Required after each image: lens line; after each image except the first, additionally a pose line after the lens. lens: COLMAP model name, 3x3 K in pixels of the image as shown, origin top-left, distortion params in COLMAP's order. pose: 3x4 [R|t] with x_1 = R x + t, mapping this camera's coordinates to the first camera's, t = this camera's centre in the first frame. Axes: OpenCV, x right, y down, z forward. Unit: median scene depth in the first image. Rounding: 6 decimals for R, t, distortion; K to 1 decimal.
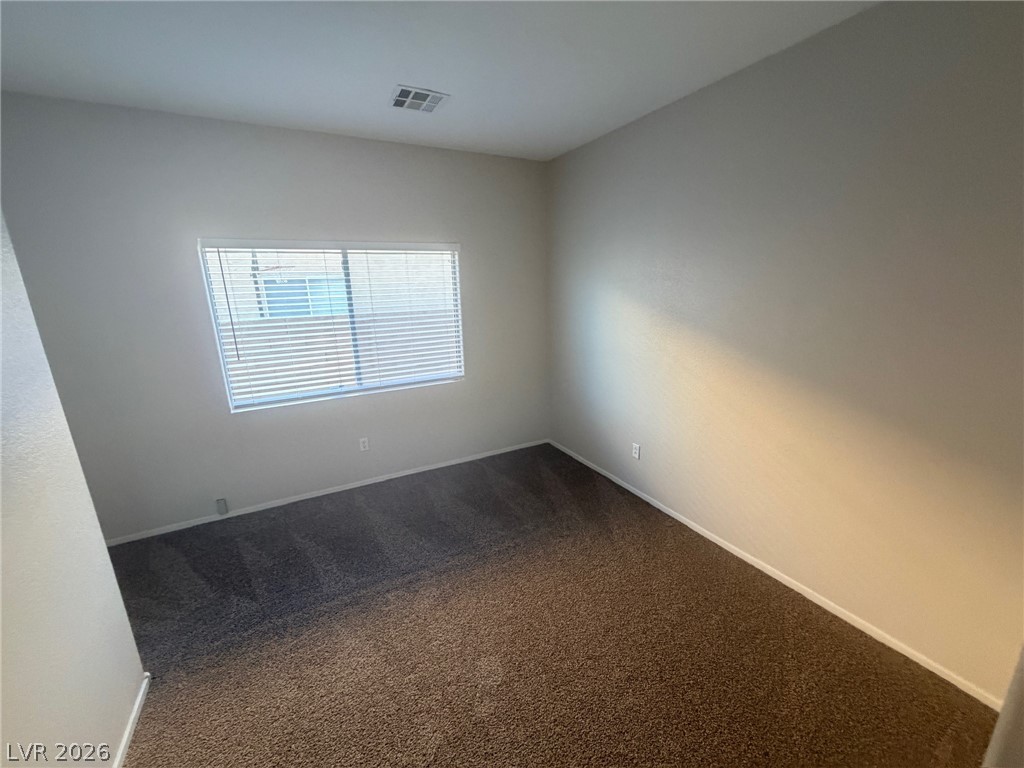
lens RADIAL K [[408.7, 0, 509.9], [0, 408.7, 384.3], [0, 0, 1]] dist [-0.003183, 0.000609]
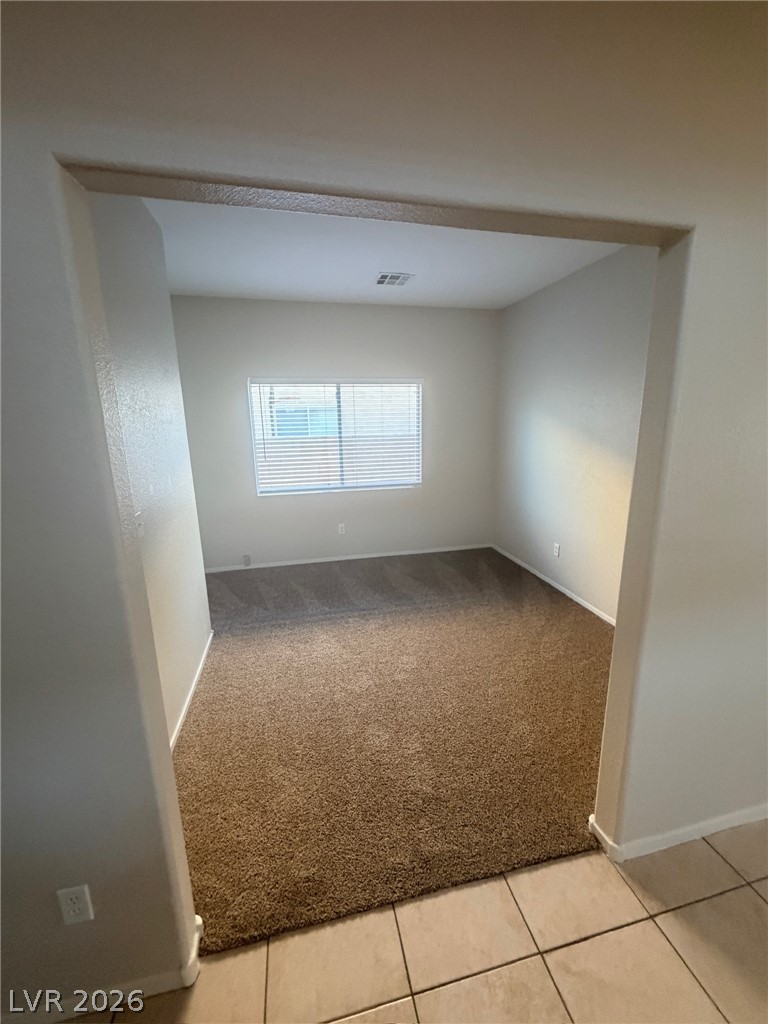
lens RADIAL K [[408.7, 0, 385.1], [0, 408.7, 508.8], [0, 0, 1]] dist [-0.003183, 0.000609]
pose [[0.965897, 0.065212, -0.250580, 0.123270], [-0.069497, 0.997548, -0.008281, 0.093099], [0.249425, 0.025413, 0.968061, -0.290511]]
